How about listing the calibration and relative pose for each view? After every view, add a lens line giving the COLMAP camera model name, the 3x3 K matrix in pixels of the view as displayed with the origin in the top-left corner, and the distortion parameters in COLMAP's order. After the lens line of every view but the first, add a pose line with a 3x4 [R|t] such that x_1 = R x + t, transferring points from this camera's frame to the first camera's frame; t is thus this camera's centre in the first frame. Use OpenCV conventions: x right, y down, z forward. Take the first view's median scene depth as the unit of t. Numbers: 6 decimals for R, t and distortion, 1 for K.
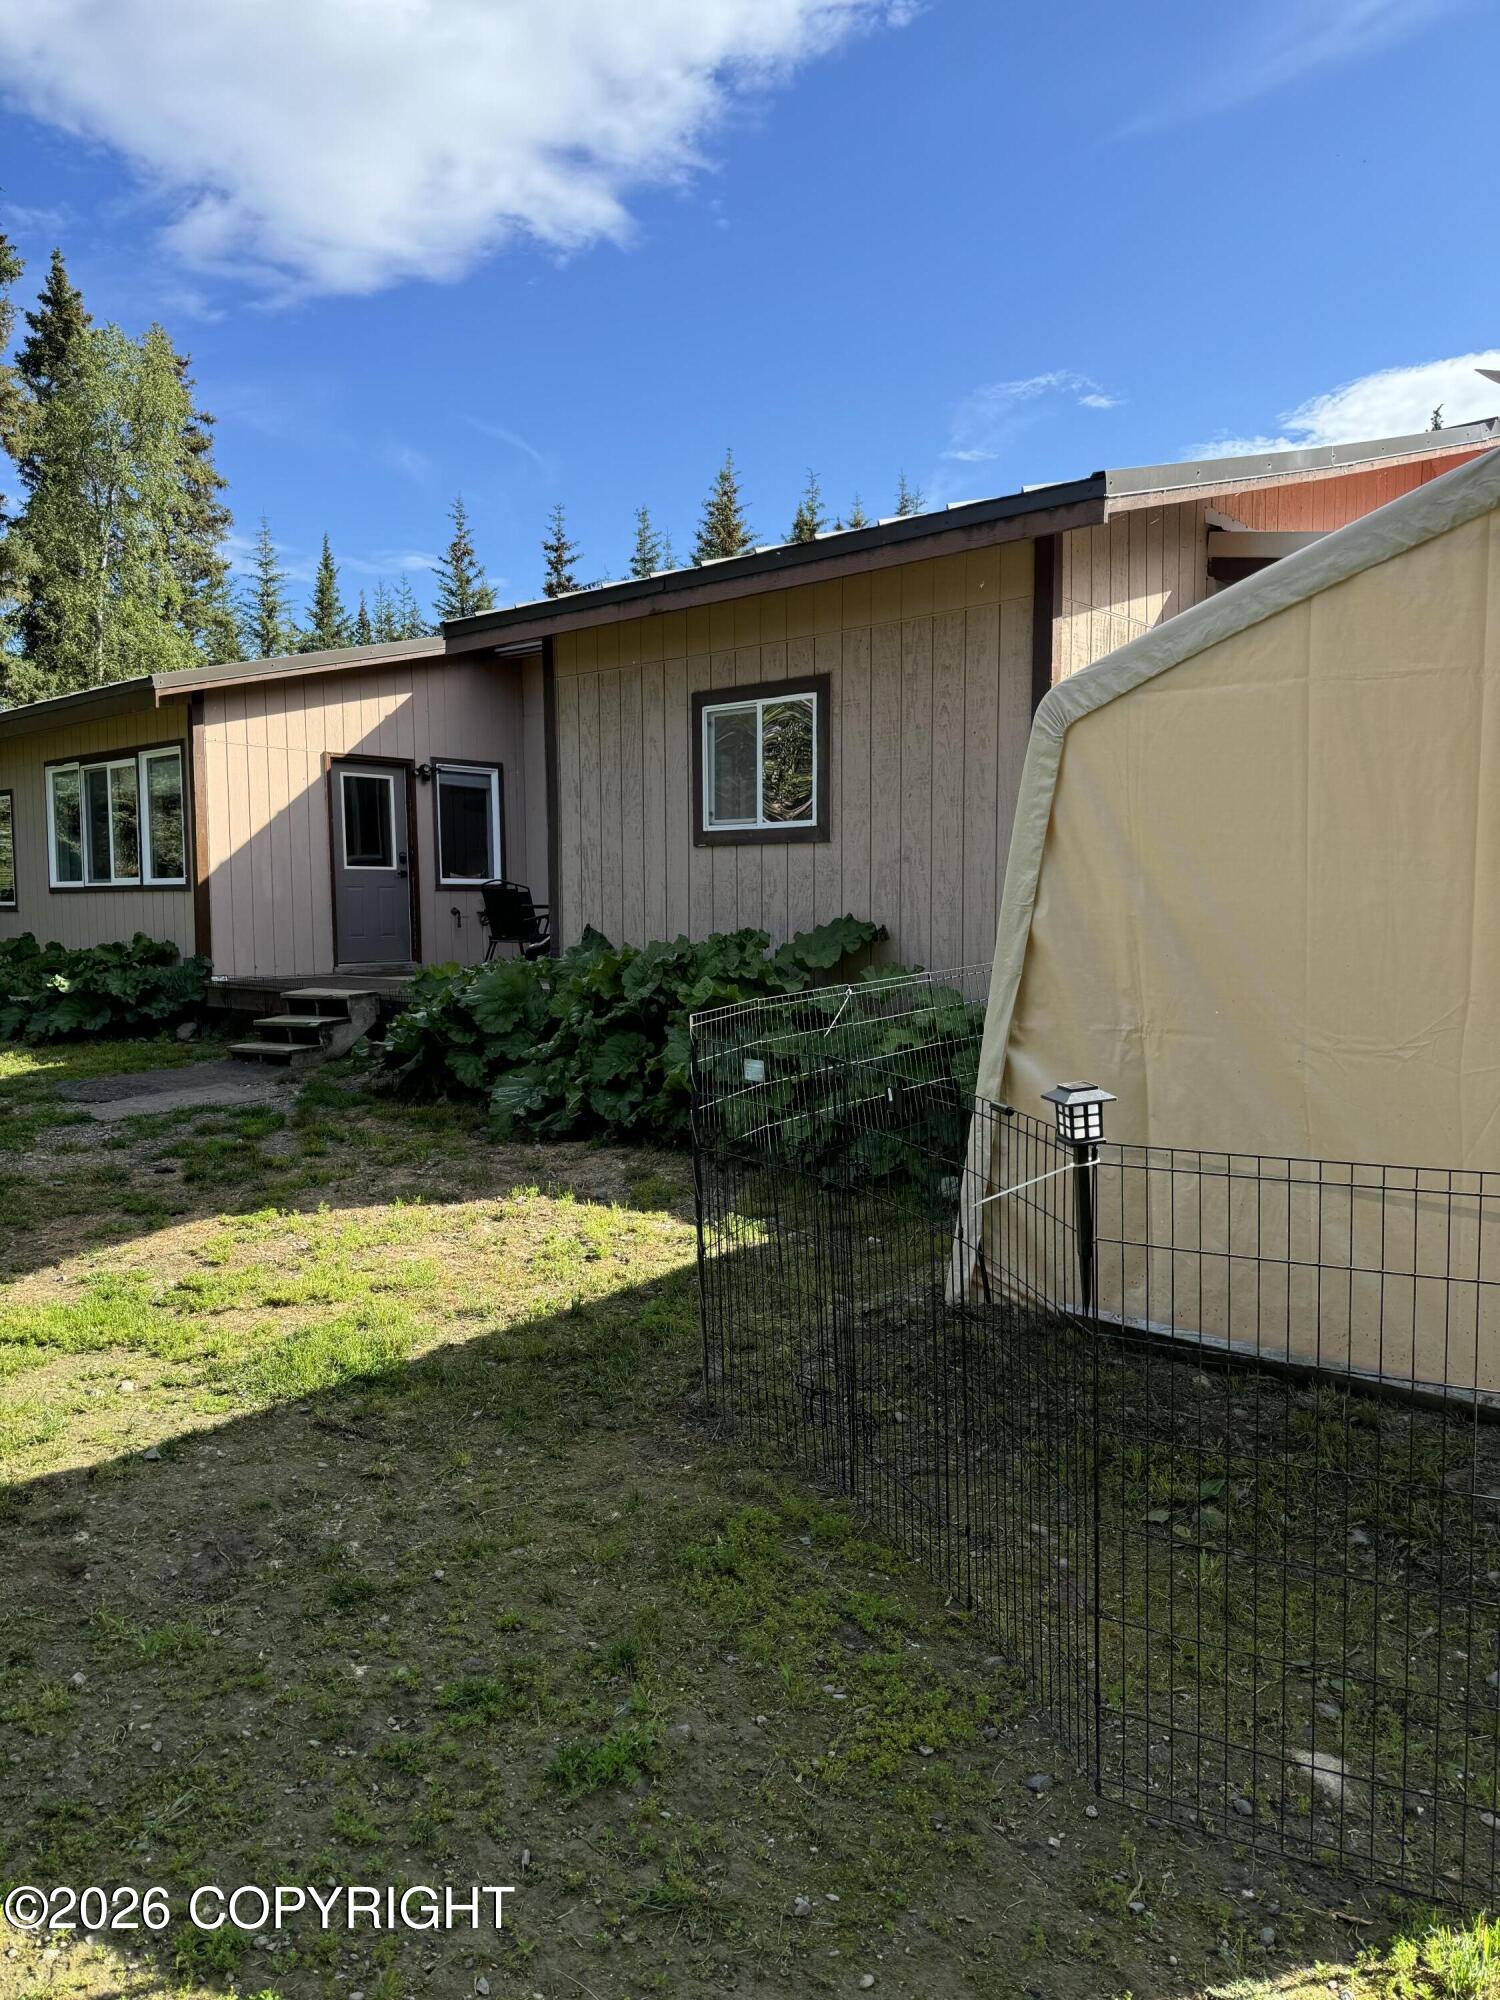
lens RADIAL K [[1398.3, 0, 751.7], [0, 1398.3, 1014.5], [0, 0, 1]] dist [0.160167, -0.345298]
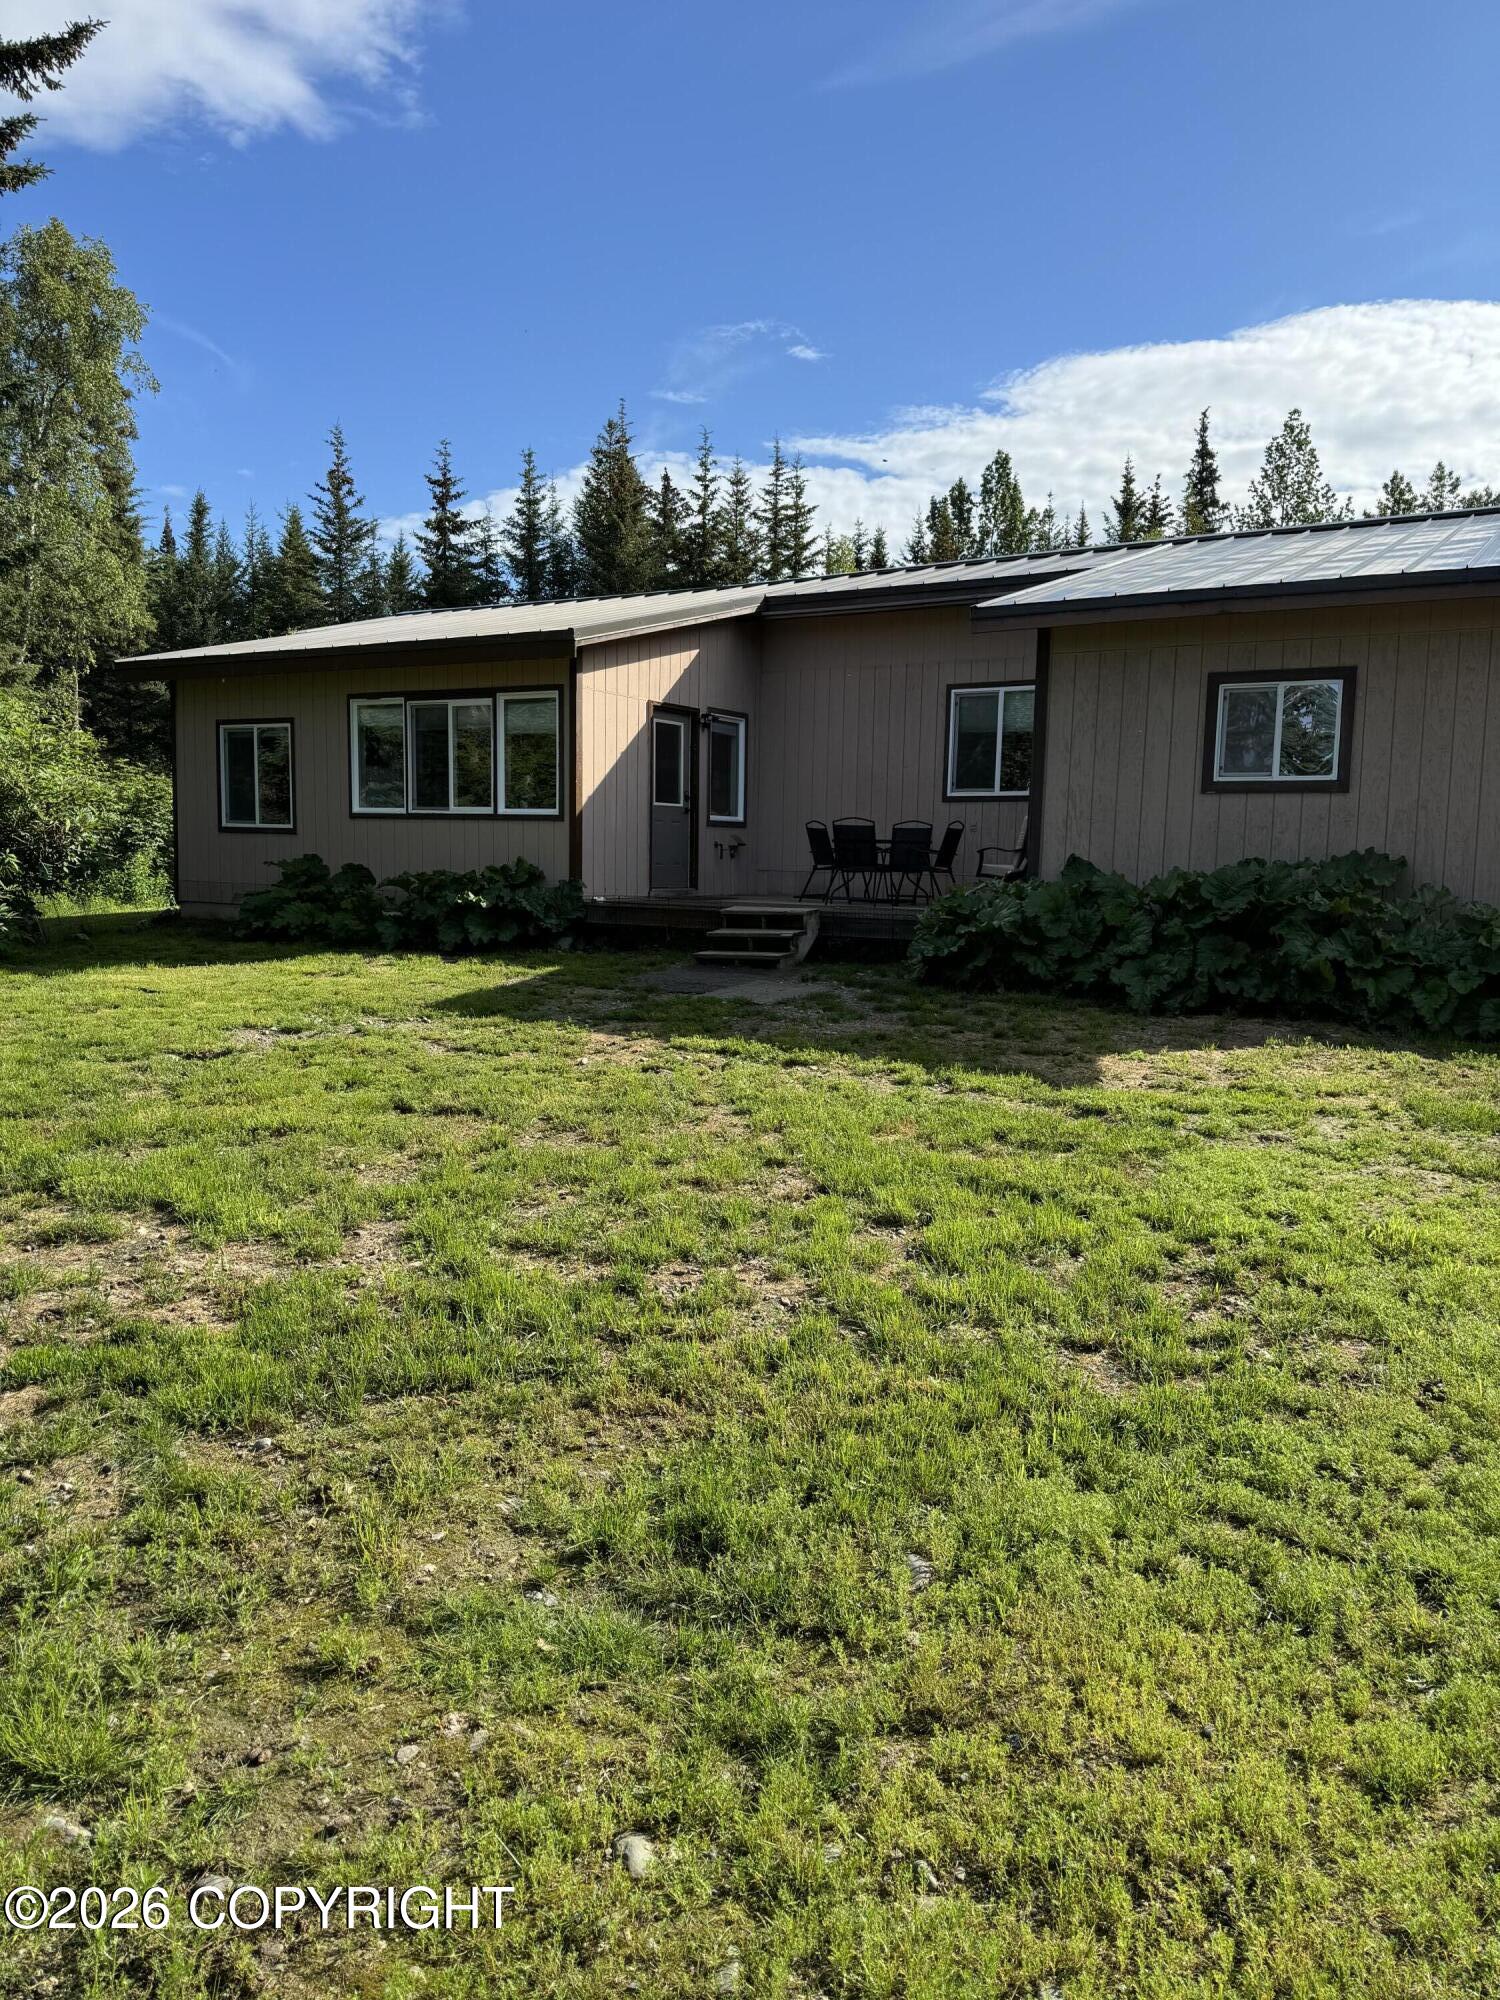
lens RADIAL K [[1398.3, 0, 751.7], [0, 1398.3, 1014.5], [0, 0, 1]] dist [0.160167, -0.345298]
pose [[0.980069, -0.000040, 0.198655, -0.457393], [-0.007170, 0.999341, 0.035572, 0.025564], [-0.198526, -0.036287, 0.979424, -0.128629]]
